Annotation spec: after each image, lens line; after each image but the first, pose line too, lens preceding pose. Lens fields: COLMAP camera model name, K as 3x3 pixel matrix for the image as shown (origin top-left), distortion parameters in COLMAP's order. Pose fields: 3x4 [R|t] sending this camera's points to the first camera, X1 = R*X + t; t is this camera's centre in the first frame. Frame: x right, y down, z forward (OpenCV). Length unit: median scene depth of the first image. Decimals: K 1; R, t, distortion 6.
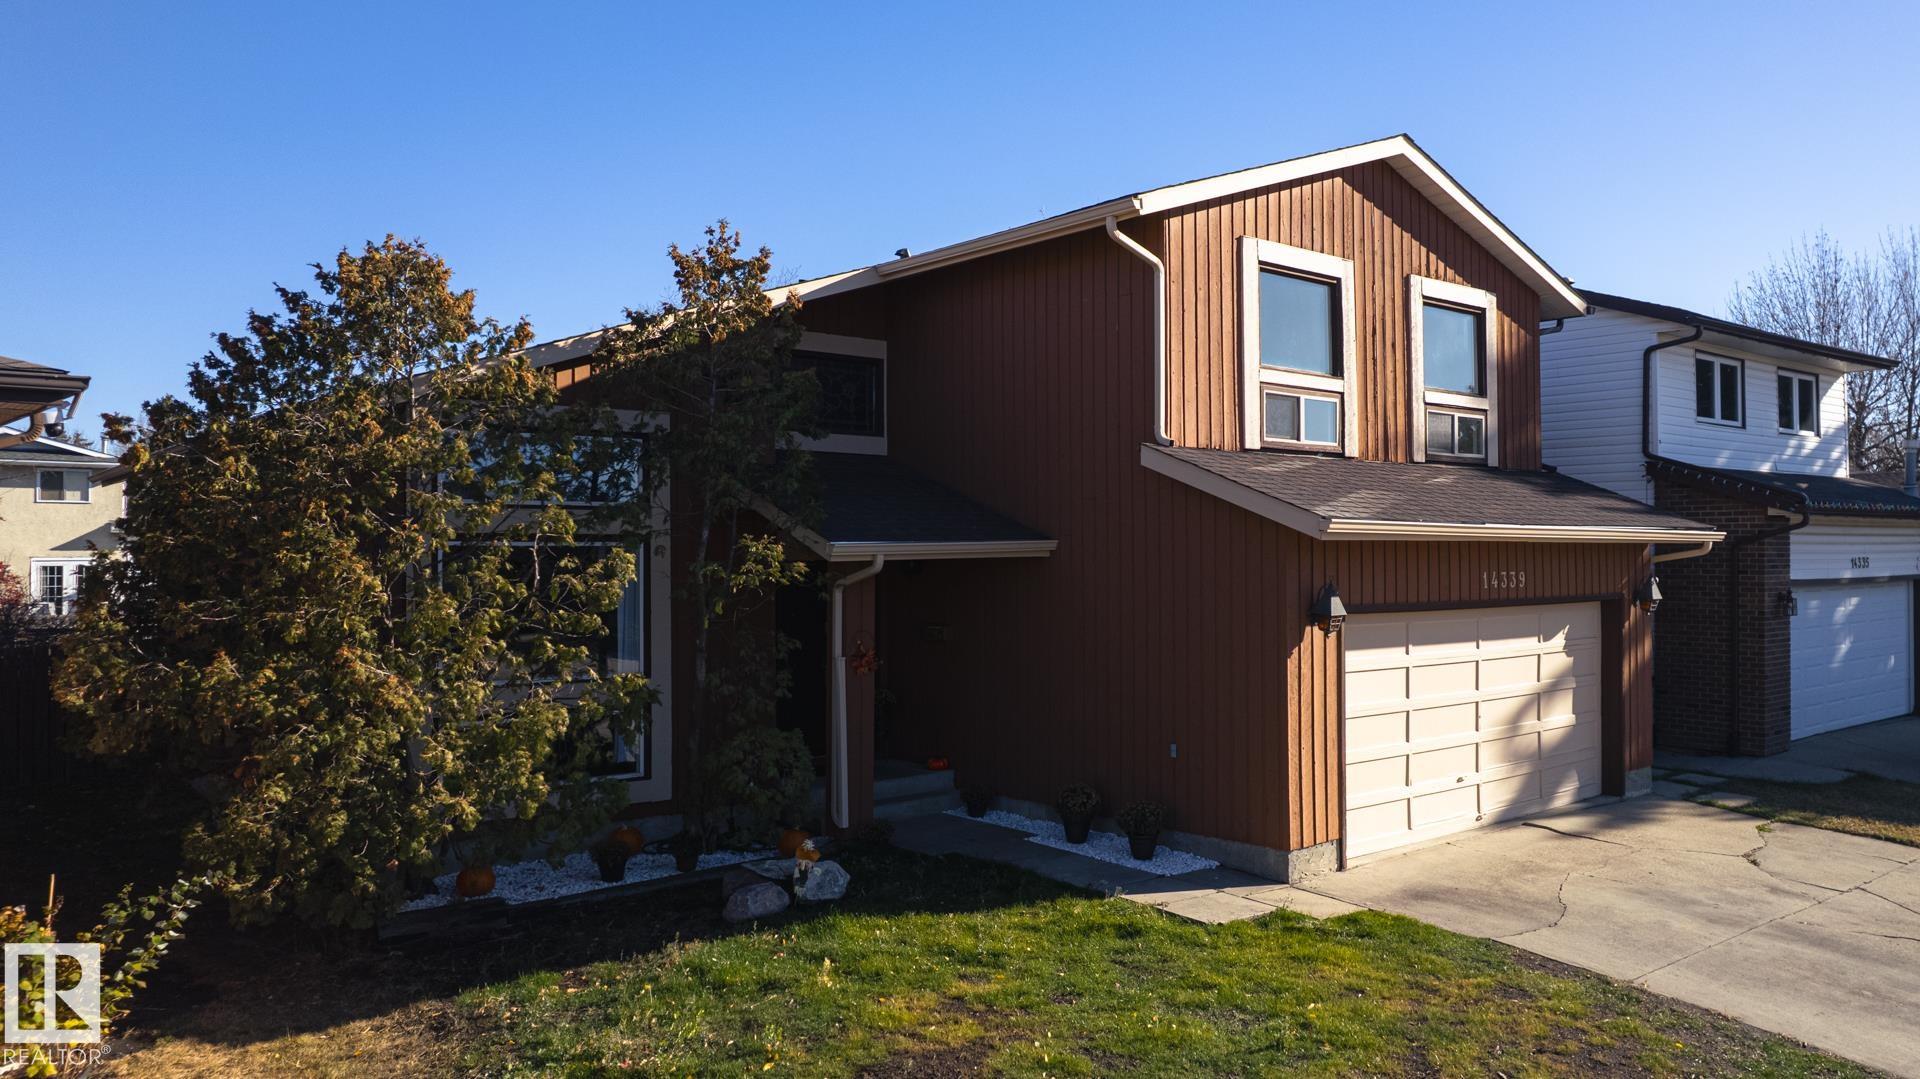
lens RADIAL K [[1402.4, 0, 1072.8], [0, 1402.4, 543.3], [0, 0, 1]] dist [-0.073468, 0.001684]
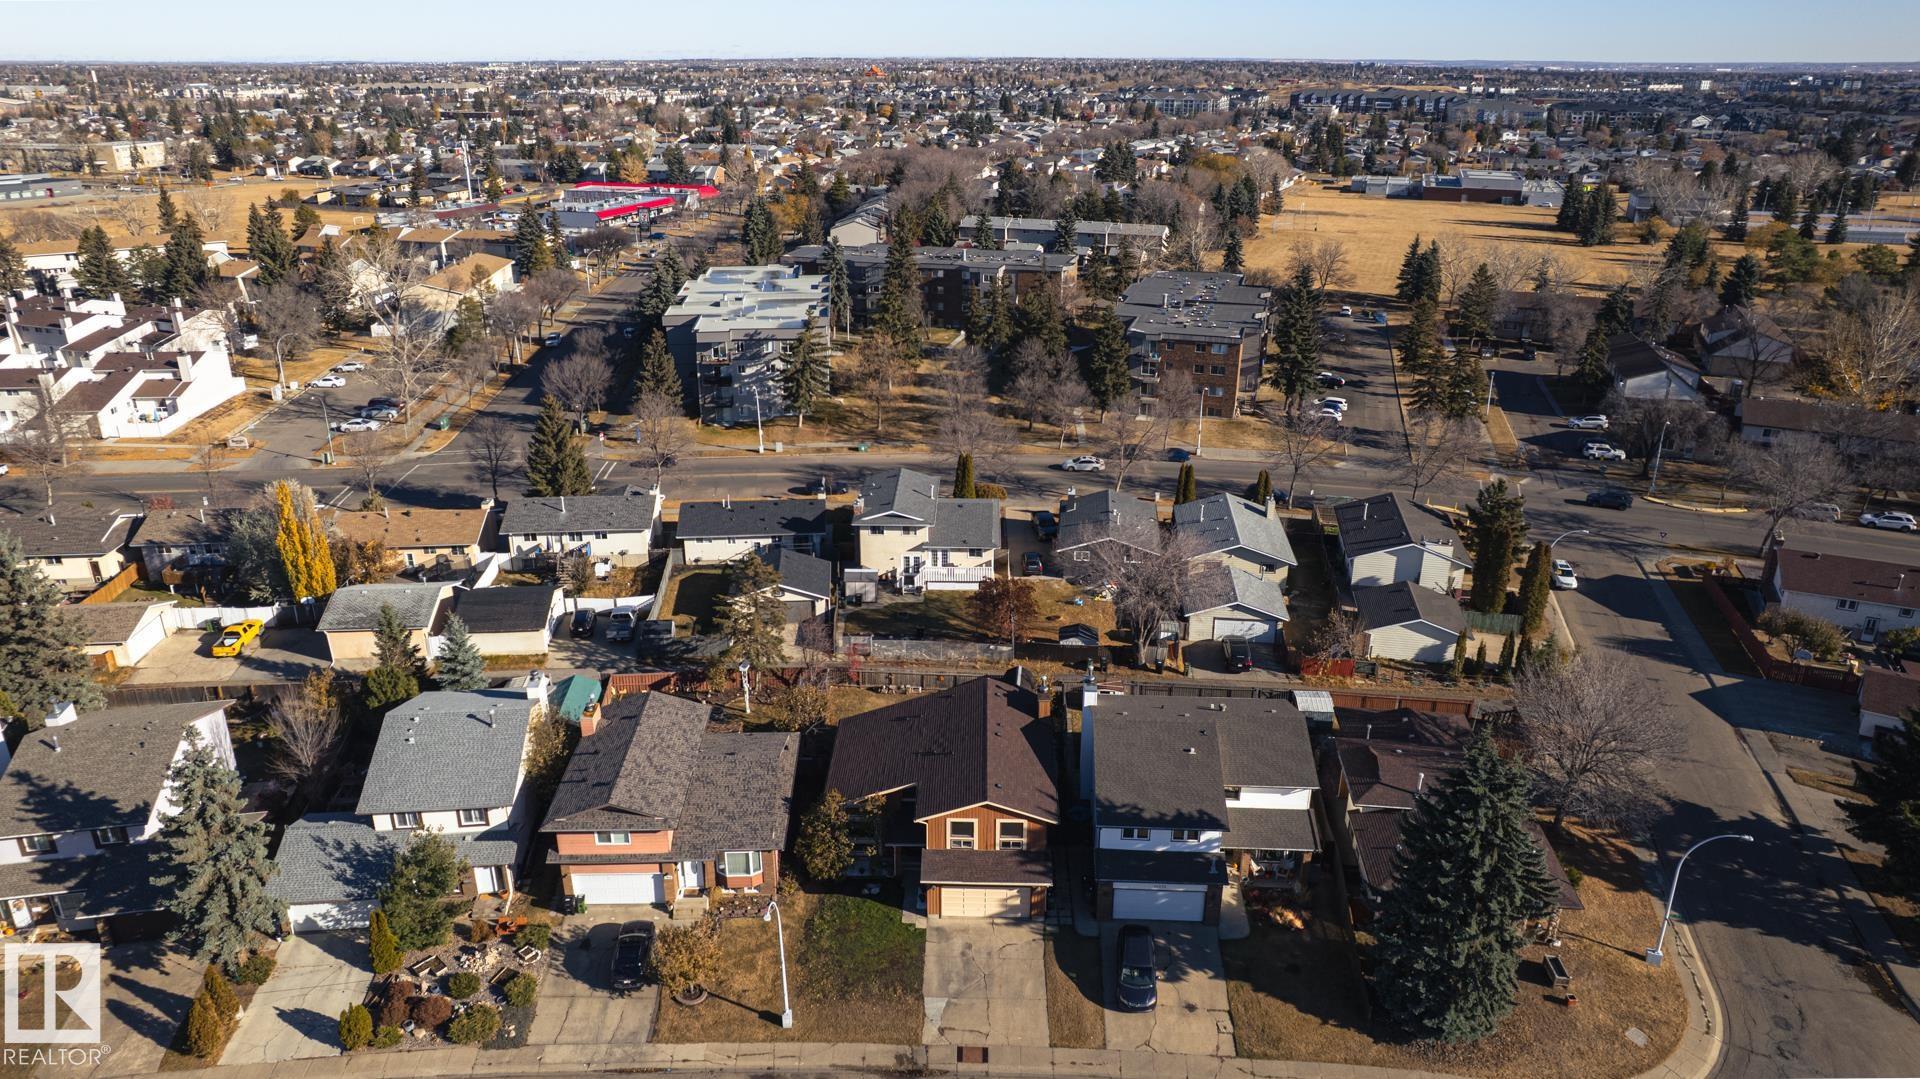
lens RADIAL K [[1247.0, 0, 959.0], [0, 1247.0, 538.8], [0, 0, 1]] dist [-0.085229, 0.079881]
pose [[0.729774, 0.260067, -0.632294, 3.016995], [-0.004246, 0.926533, 0.376189, -3.131184], [0.683675, -0.271848, 0.677264, -2.079692]]
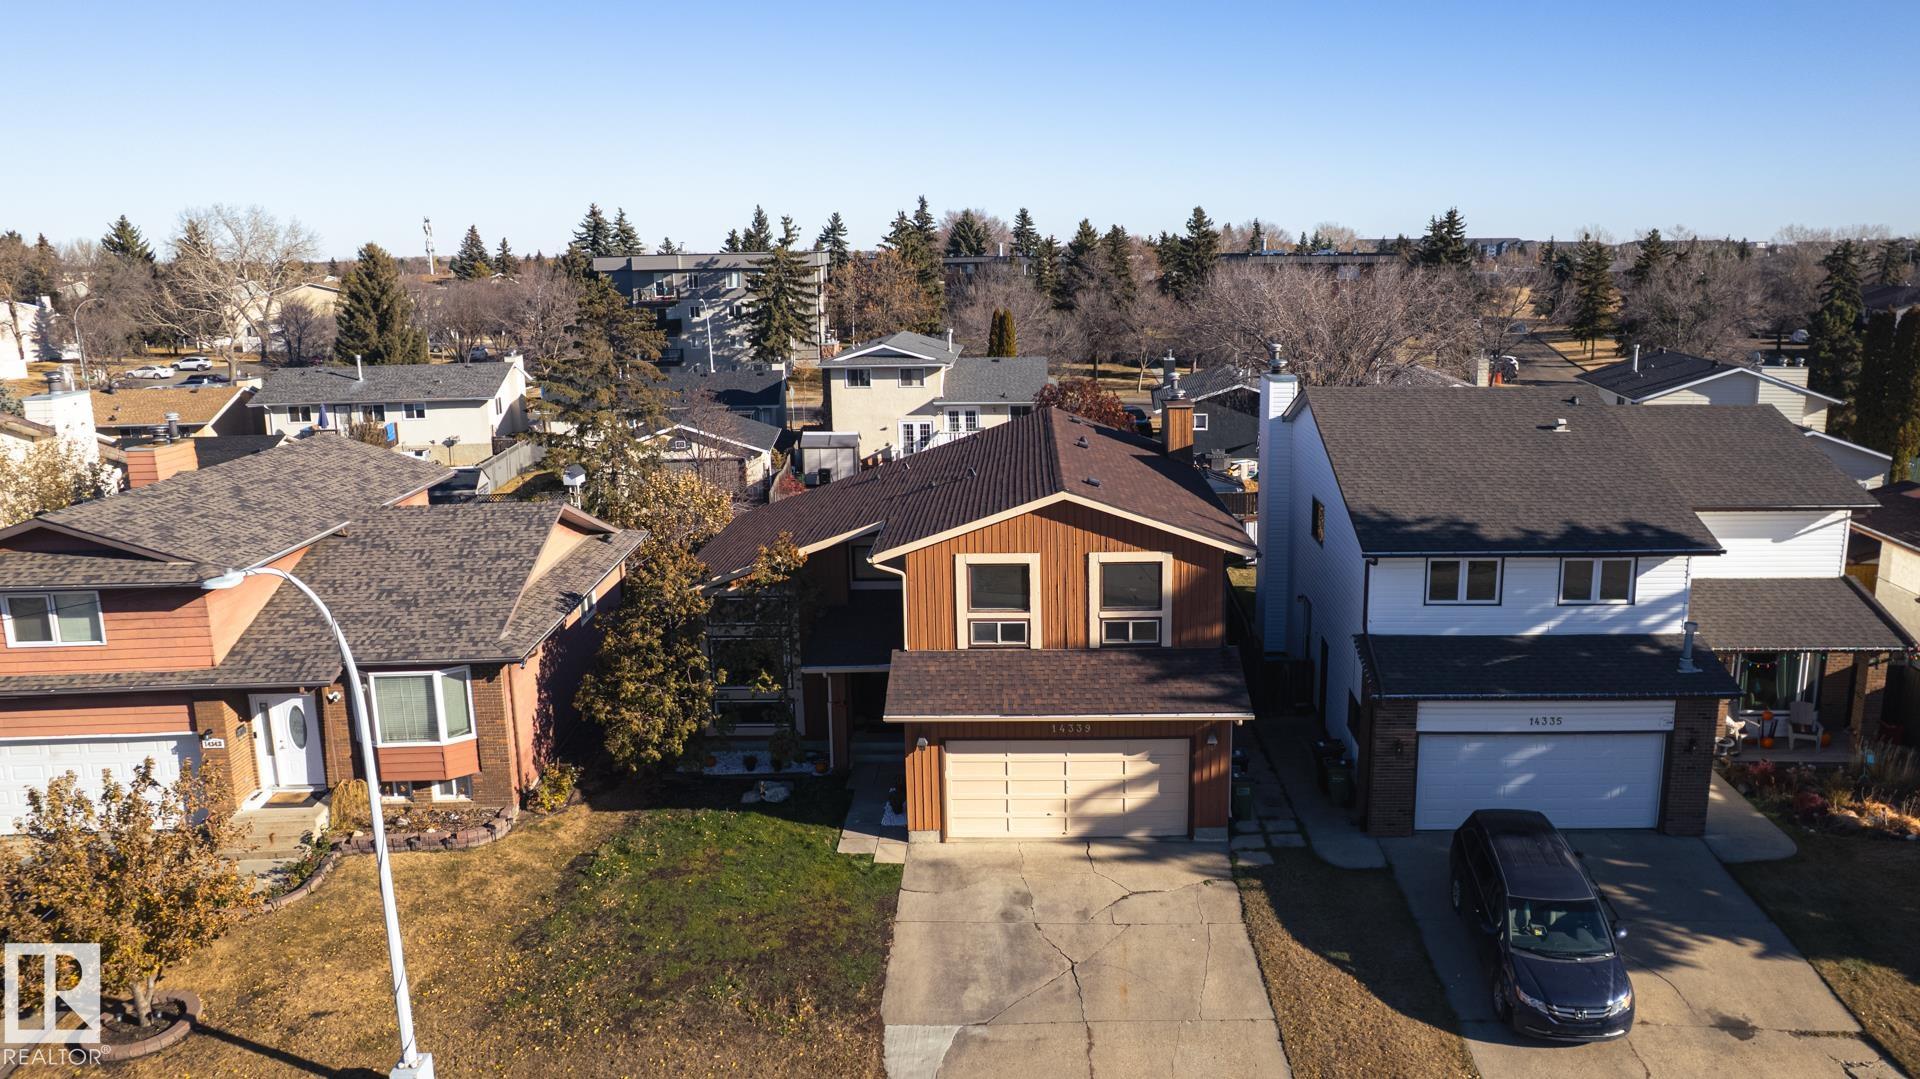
lens RADIAL K [[1335.5, 0, 1018.6], [0, 1335.5, 497.5], [0, 0, 1]] dist [-0.084344, 0.068916]
pose [[0.741399, 0.120800, -0.660102, 1.494461], [0.012784, 0.980943, 0.193873, -0.681698], [0.670943, -0.152176, 0.725726, -0.412191]]
